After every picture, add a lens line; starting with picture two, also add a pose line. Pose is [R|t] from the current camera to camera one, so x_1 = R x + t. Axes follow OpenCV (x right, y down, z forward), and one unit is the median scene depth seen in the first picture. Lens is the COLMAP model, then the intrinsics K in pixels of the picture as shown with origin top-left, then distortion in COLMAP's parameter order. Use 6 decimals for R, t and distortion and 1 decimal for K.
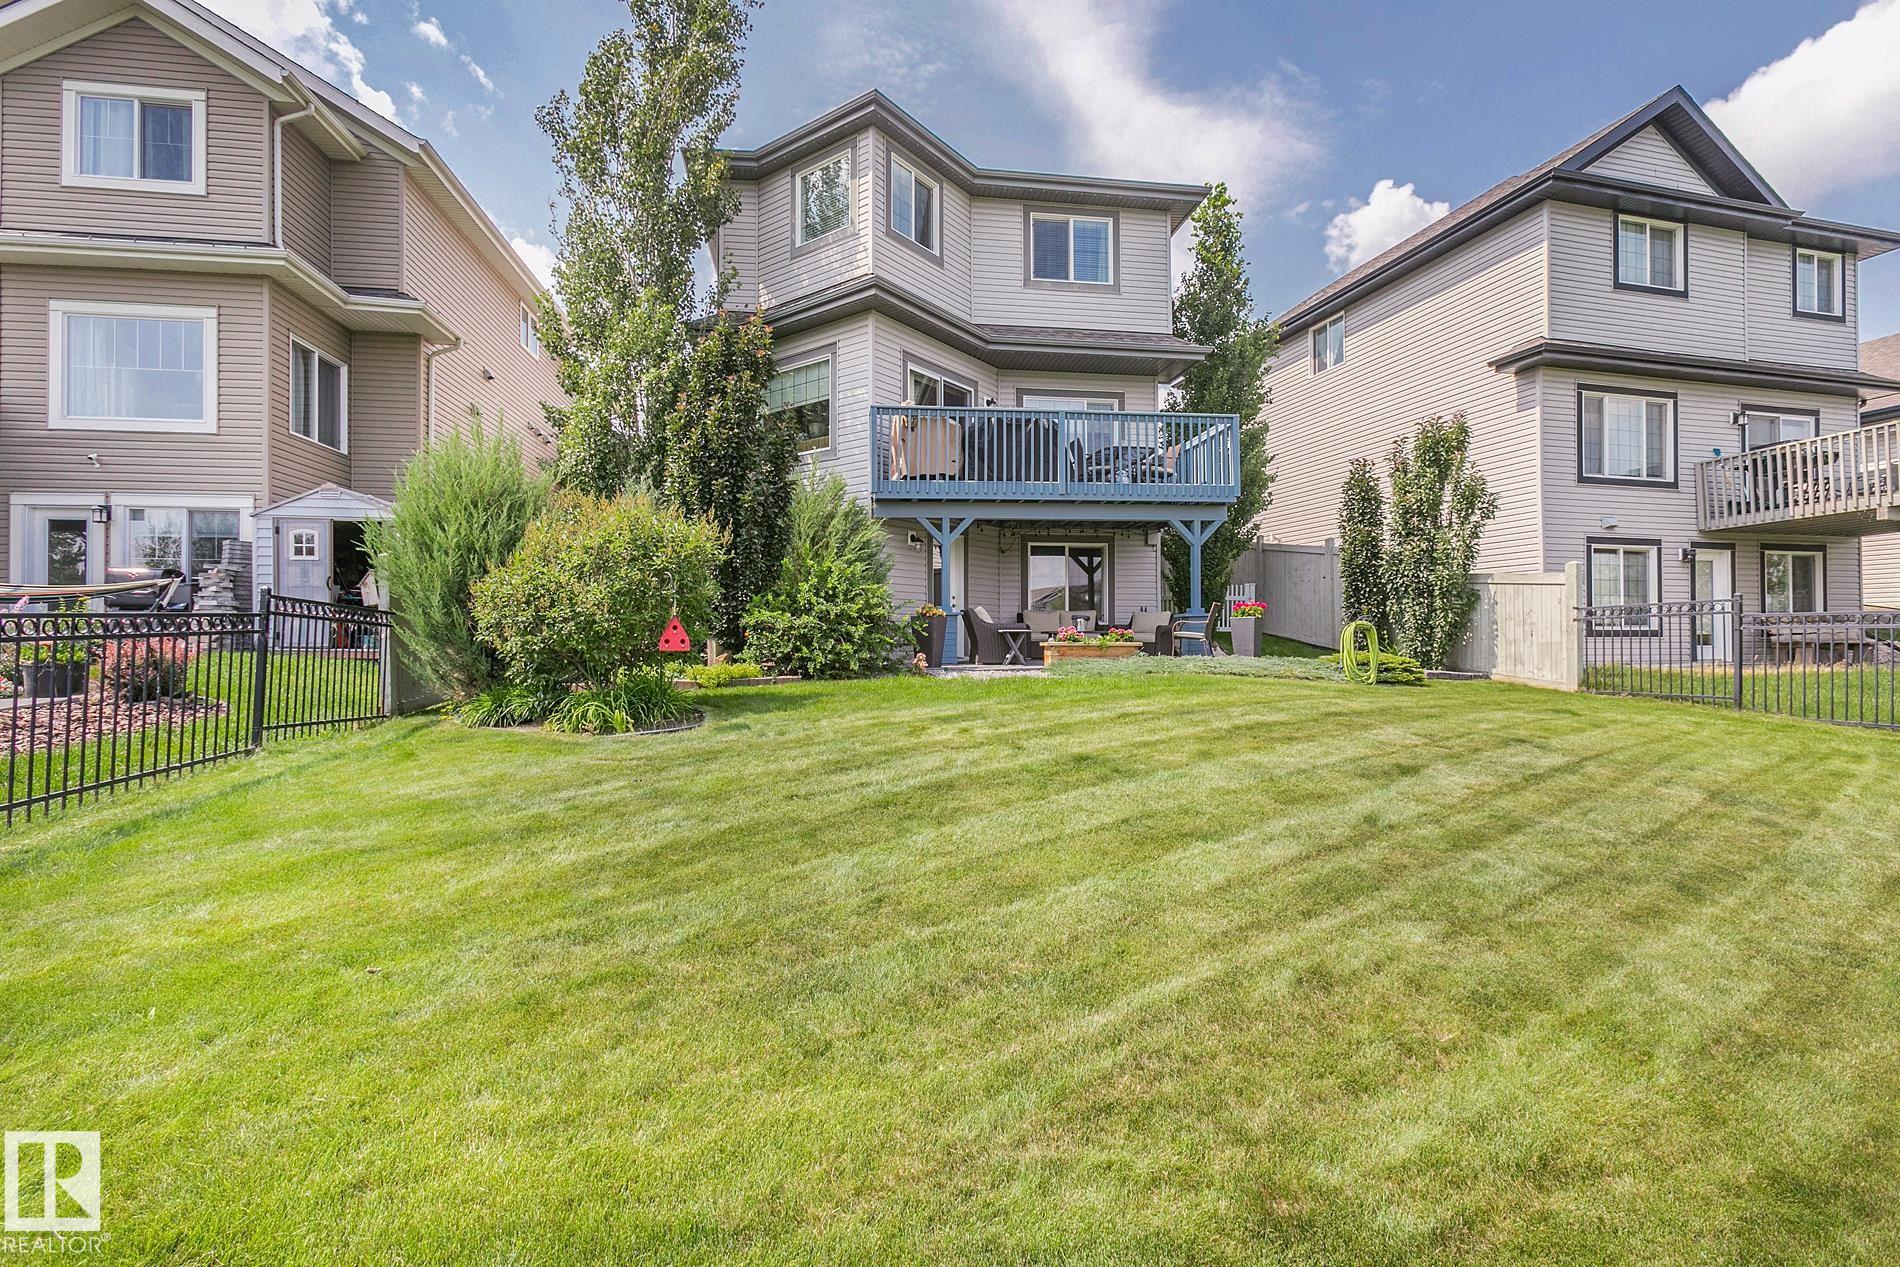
lens RADIAL K [[853.1, 0, 941.9], [0, 853.1, 633.4], [0, 0, 1]] dist [0.000406, 0.003019]
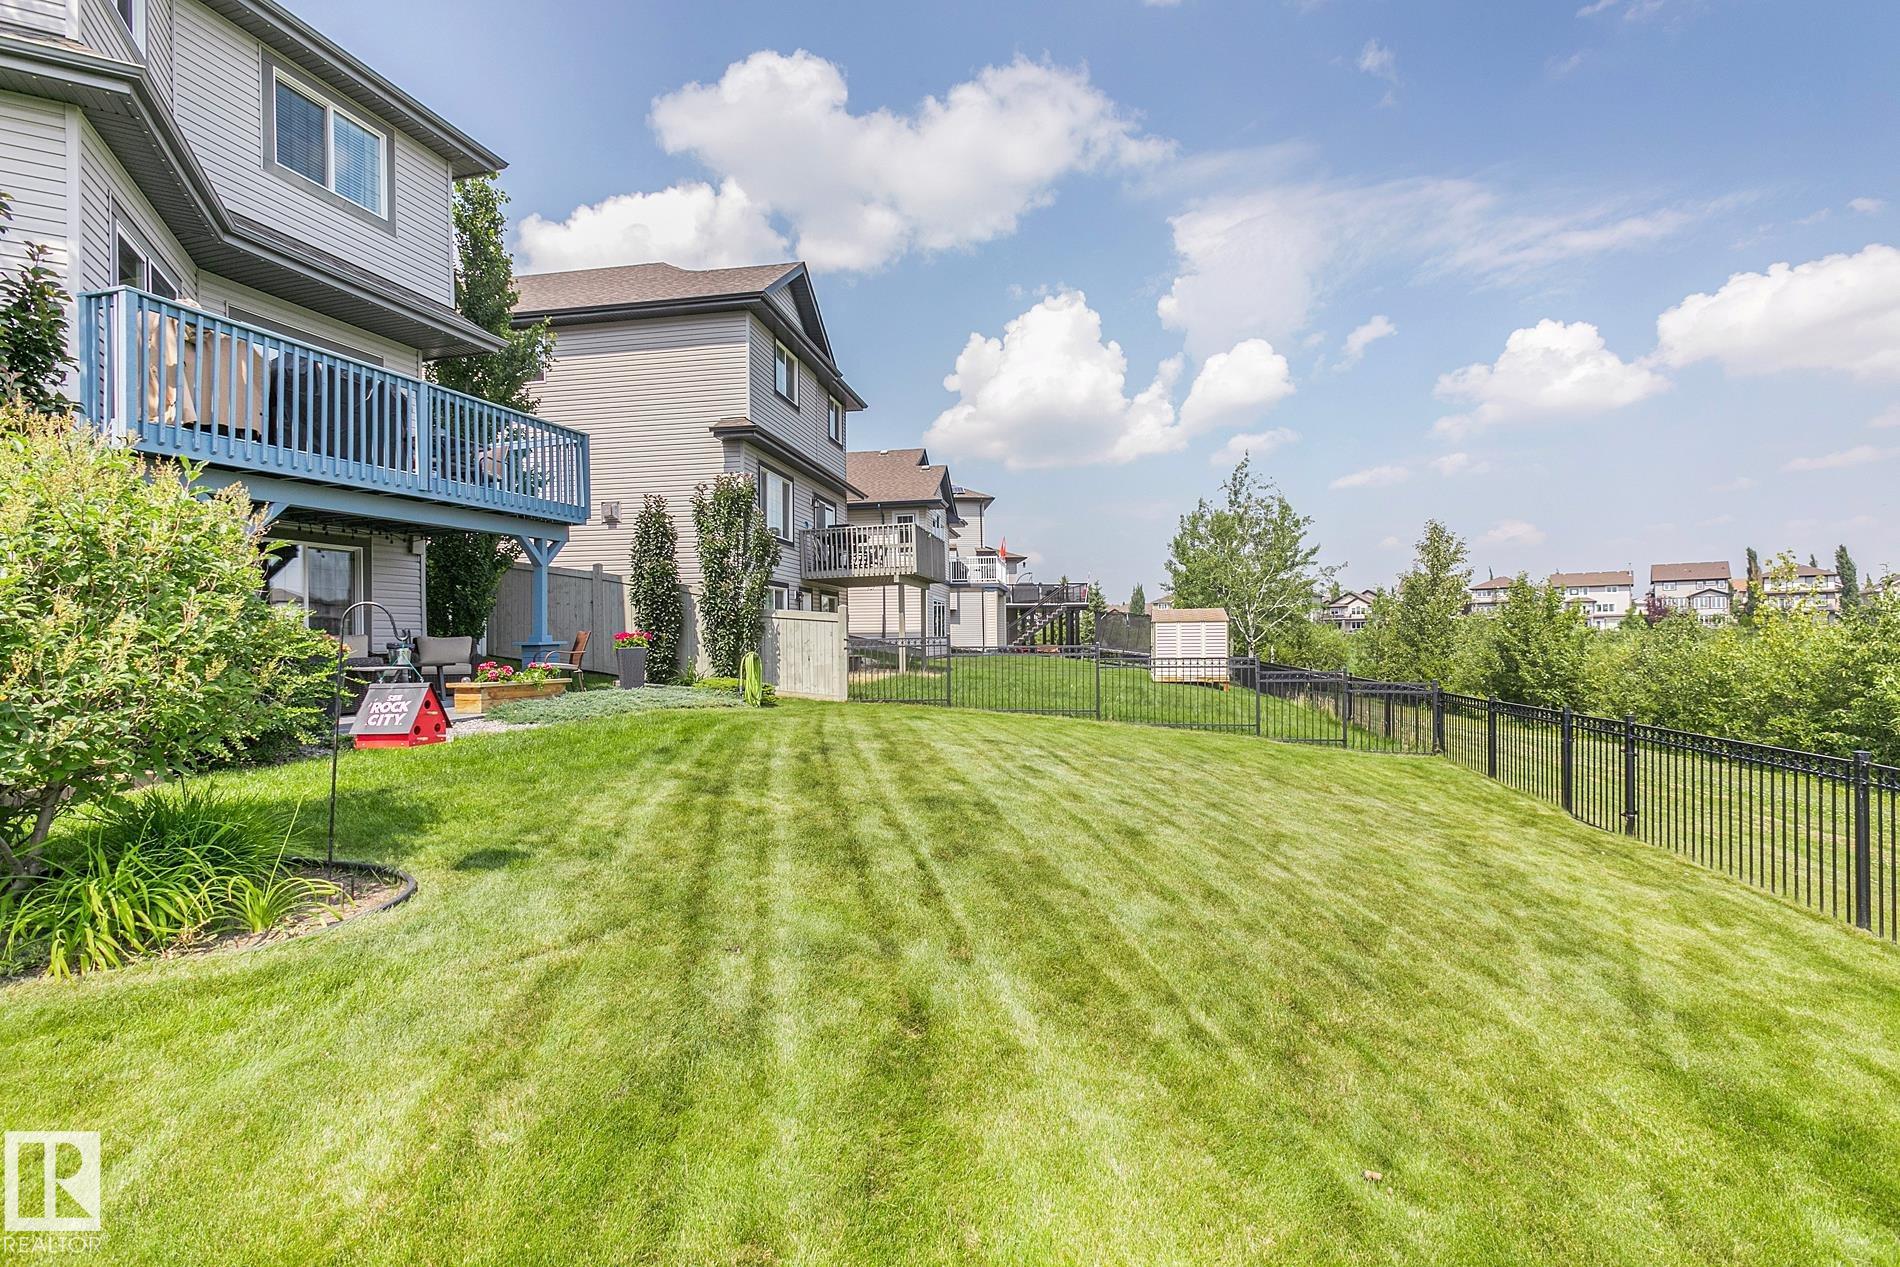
lens RADIAL K [[853.1, 0, 949.6], [0, 853.1, 637.8], [0, 0, 1]] dist [0.000406, 0.003019]
pose [[0.410110, -0.001249, 0.912035, -0.362959], [0.003062, 0.999995, -0.000008, -0.027369], [-0.912031, 0.002796, 0.410112, 0.244996]]
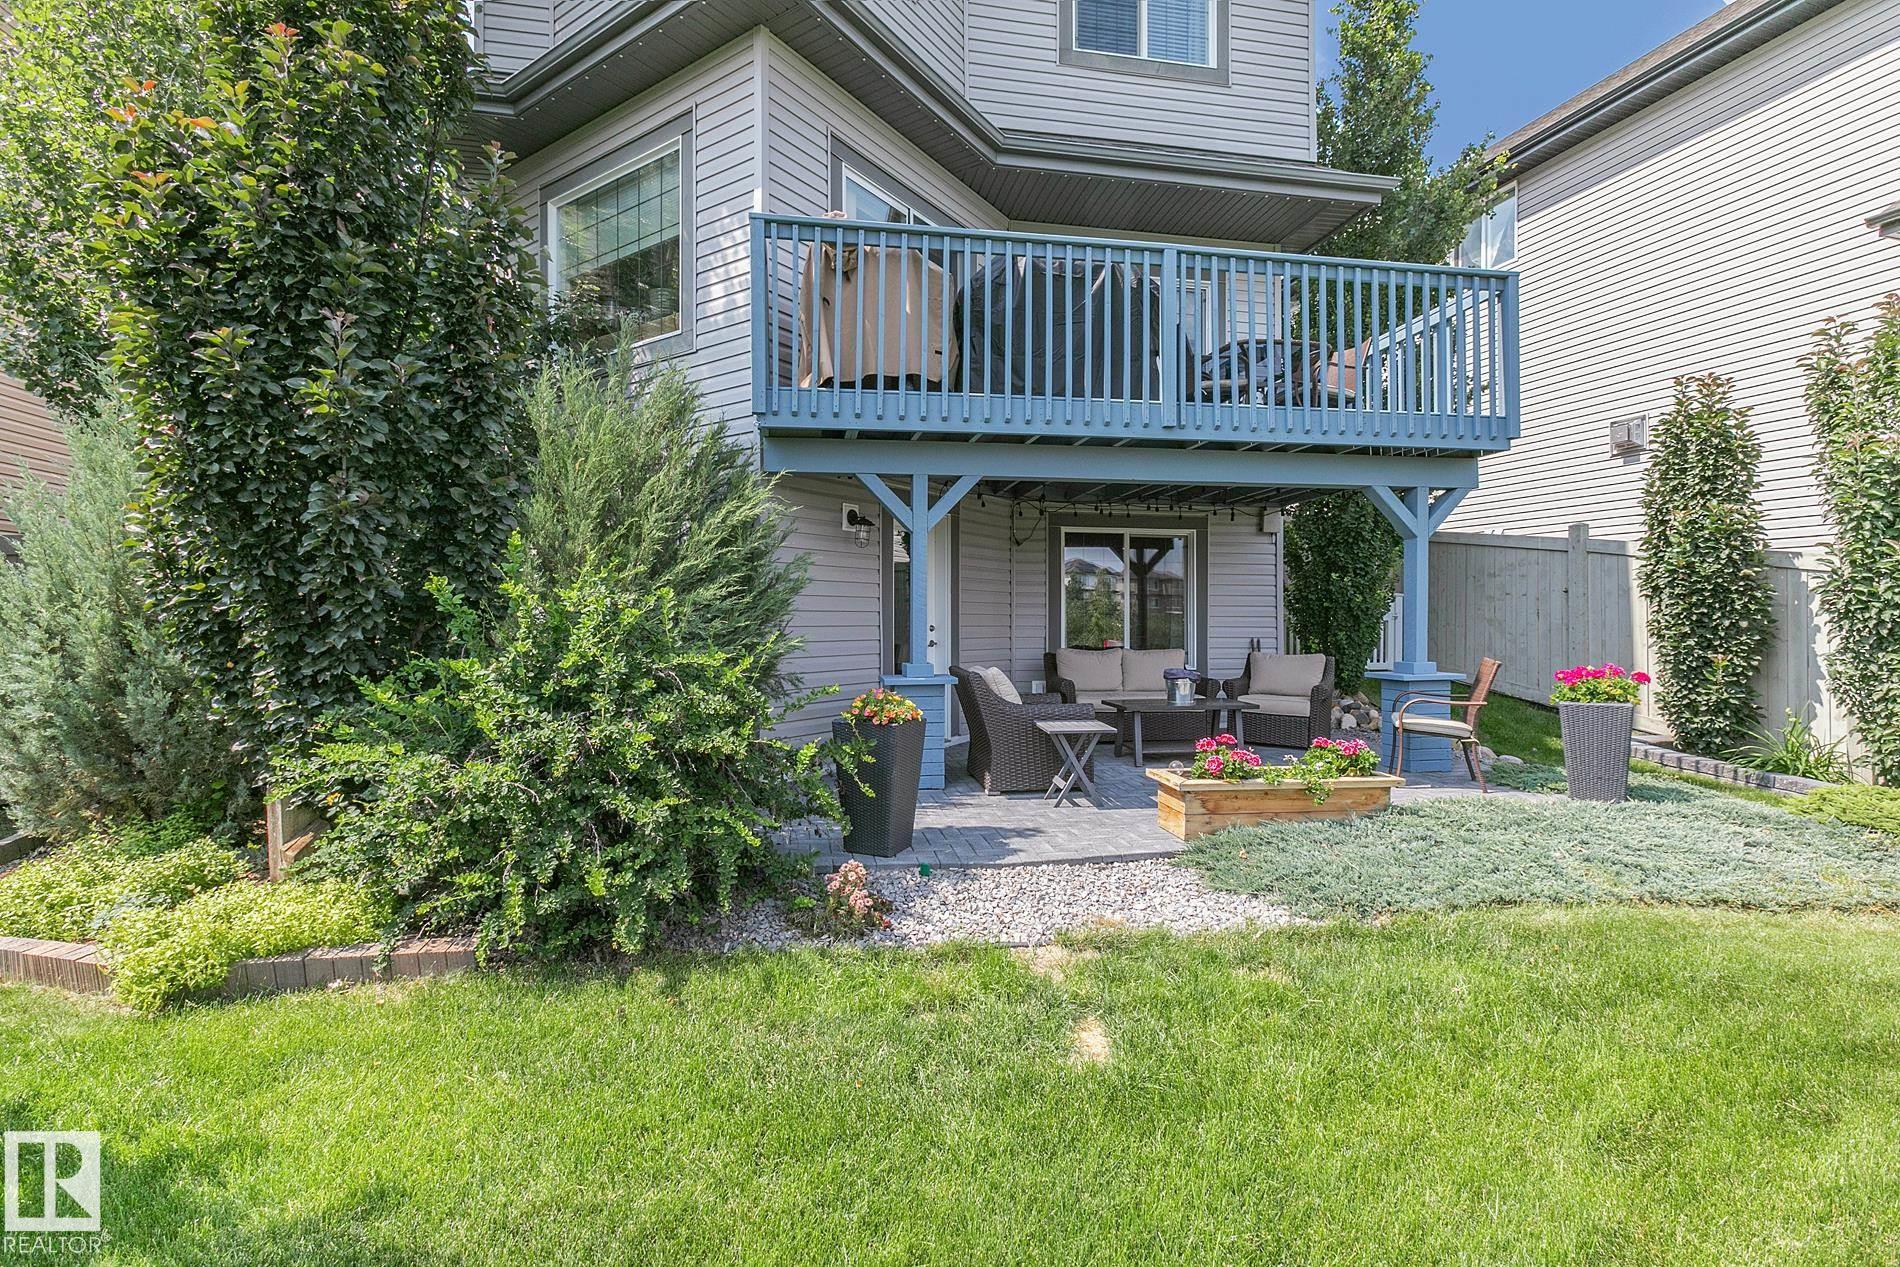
lens RADIAL K [[853.1, 0, 940.6], [0, 853.1, 615.5], [0, 0, 1]] dist [0.000406, 0.003019]
pose [[0.999142, 0.003933, 0.041218, -0.002788], [-0.004055, 0.999988, 0.002886, -0.059898], [-0.041206, -0.003051, 0.999146, 0.530990]]
